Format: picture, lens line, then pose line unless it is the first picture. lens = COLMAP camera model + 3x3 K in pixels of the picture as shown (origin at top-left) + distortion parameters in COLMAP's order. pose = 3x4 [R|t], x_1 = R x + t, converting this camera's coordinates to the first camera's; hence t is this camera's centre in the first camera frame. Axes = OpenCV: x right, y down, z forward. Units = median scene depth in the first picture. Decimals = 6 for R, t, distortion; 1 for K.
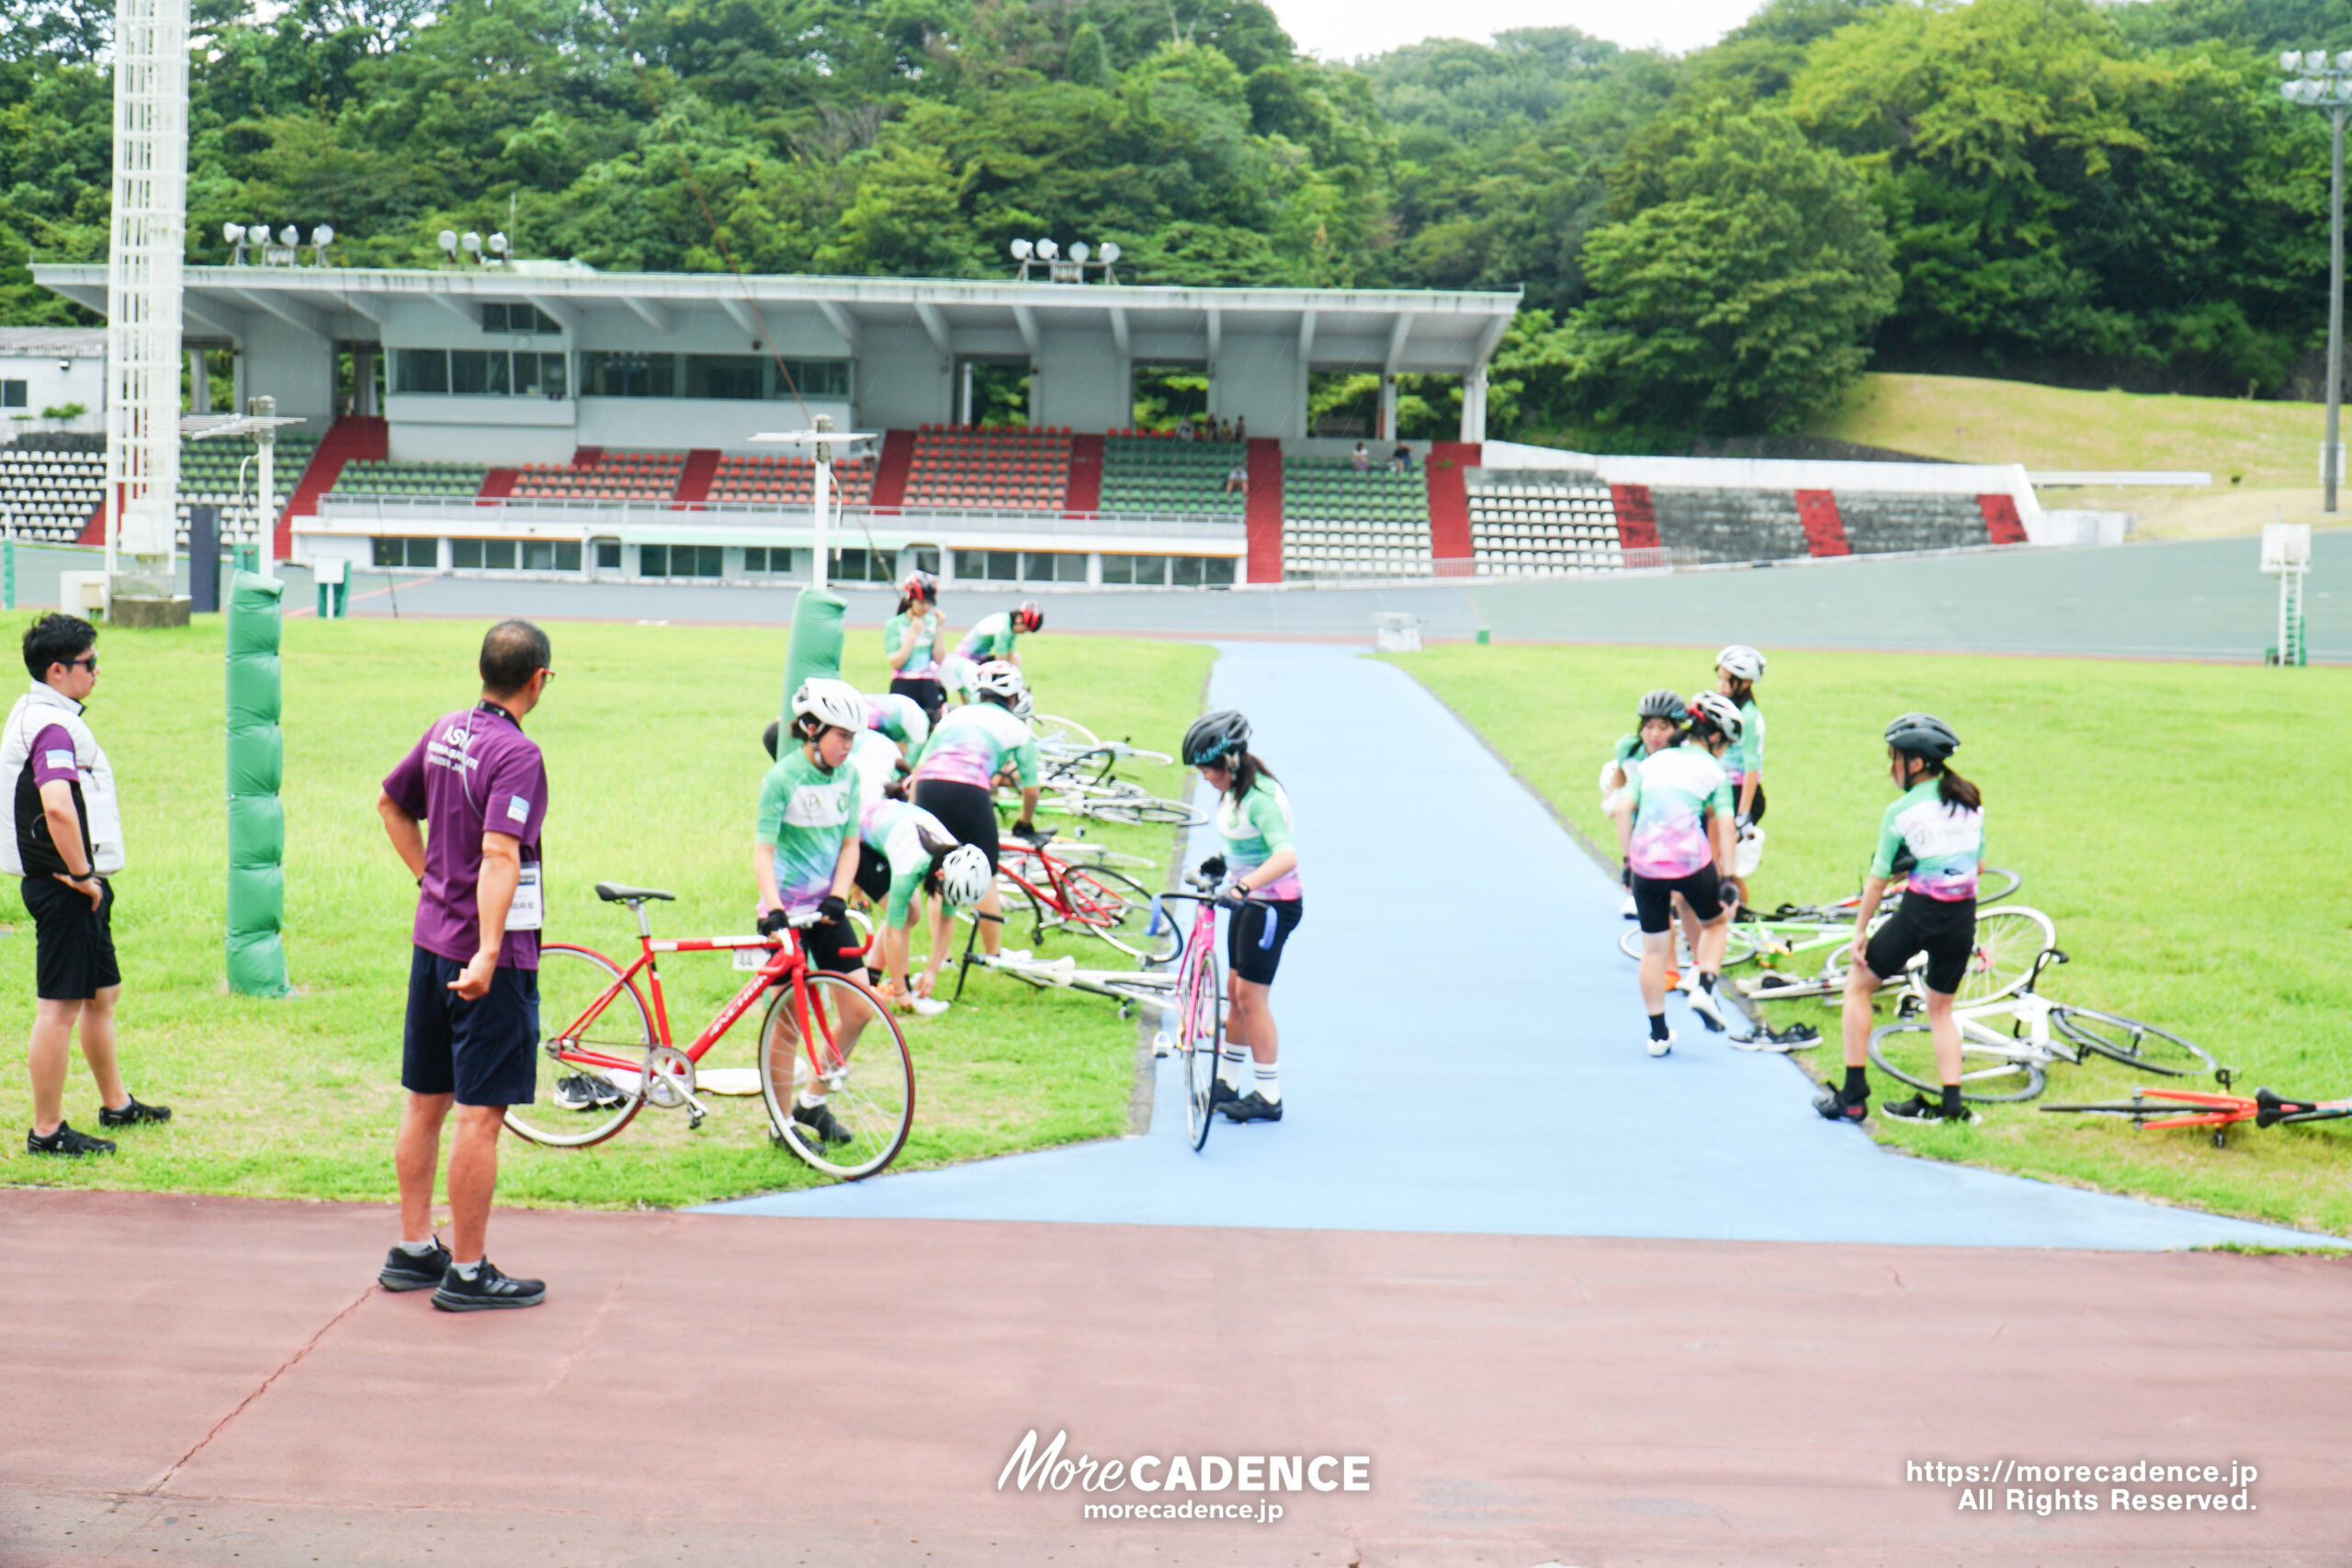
lens RADIAL K [[3075.8, 0, 1176.0], [0, 3075.8, 784.0], [0, 0, 1]] dist [0.027337, 0.025411]
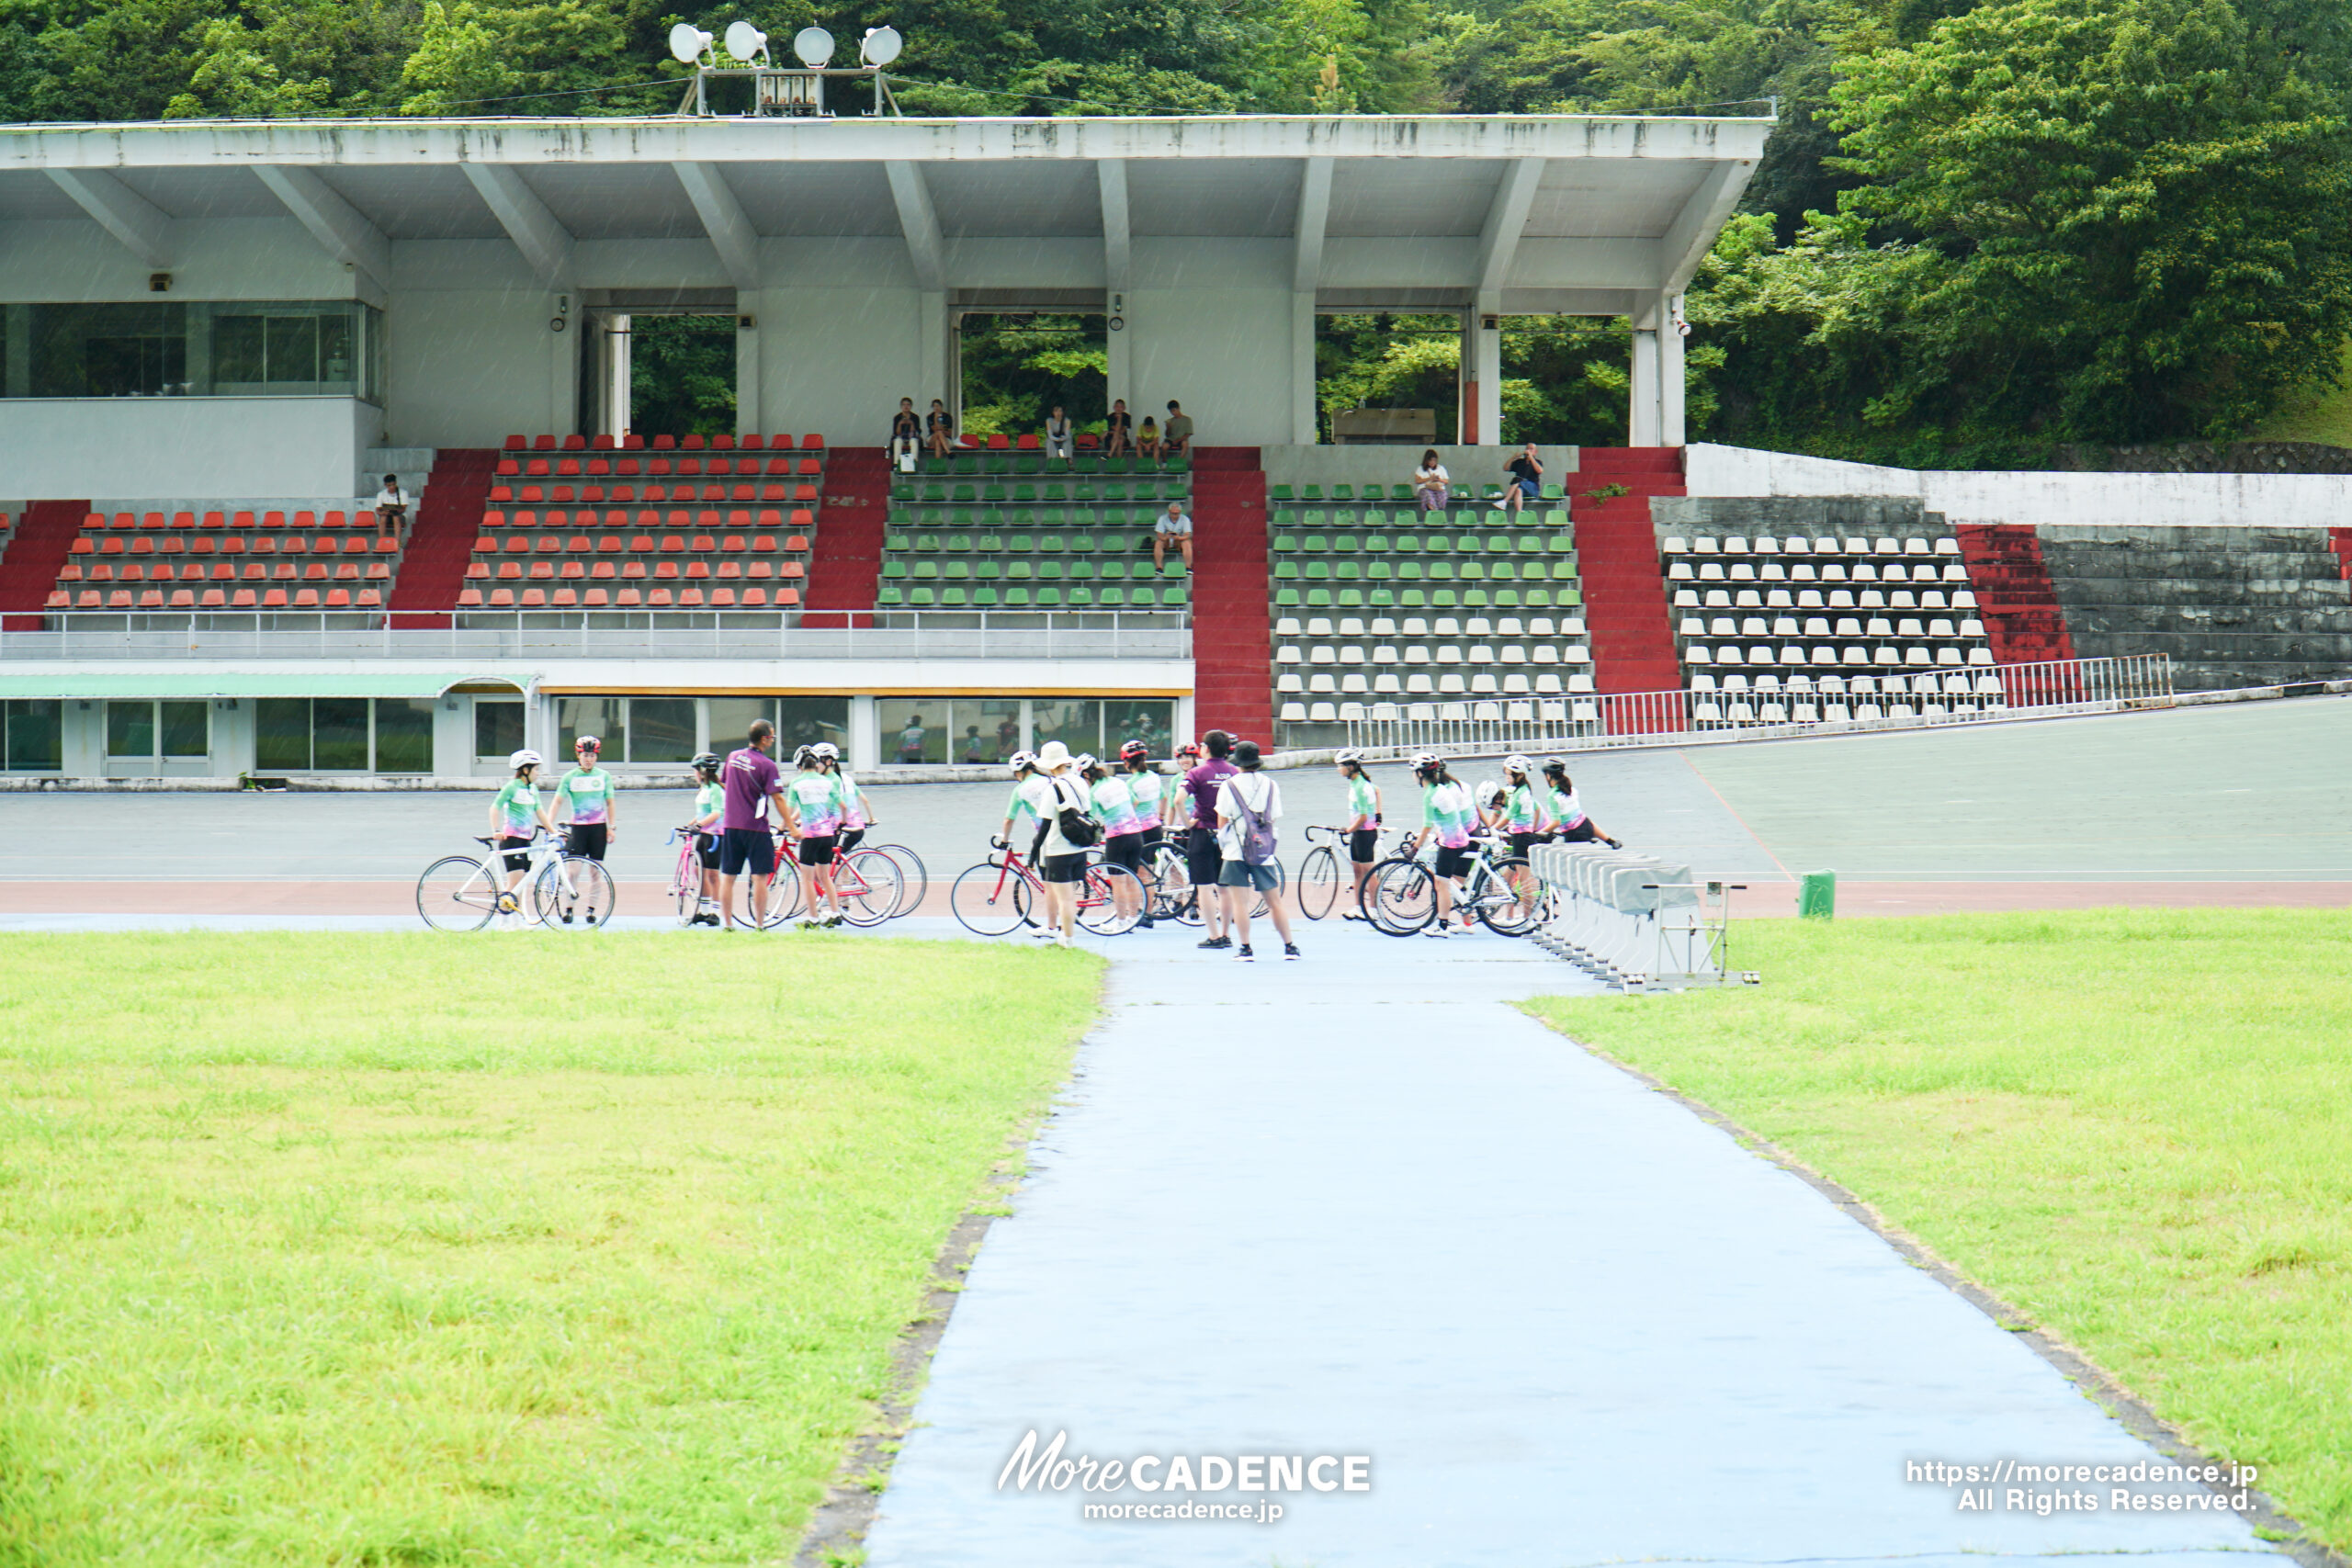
lens RADIAL K [[4485.0, 0, 1176.0], [0, 4485.0, 784.0], [0, 0, 1]] dist [-0.031247, -0.209924]
pose [[0.999595, -0.024501, 0.014507, 0.009512], [0.025262, 0.998176, -0.054827, -0.023062], [-0.013138, 0.055171, 0.998390, 0.316500]]
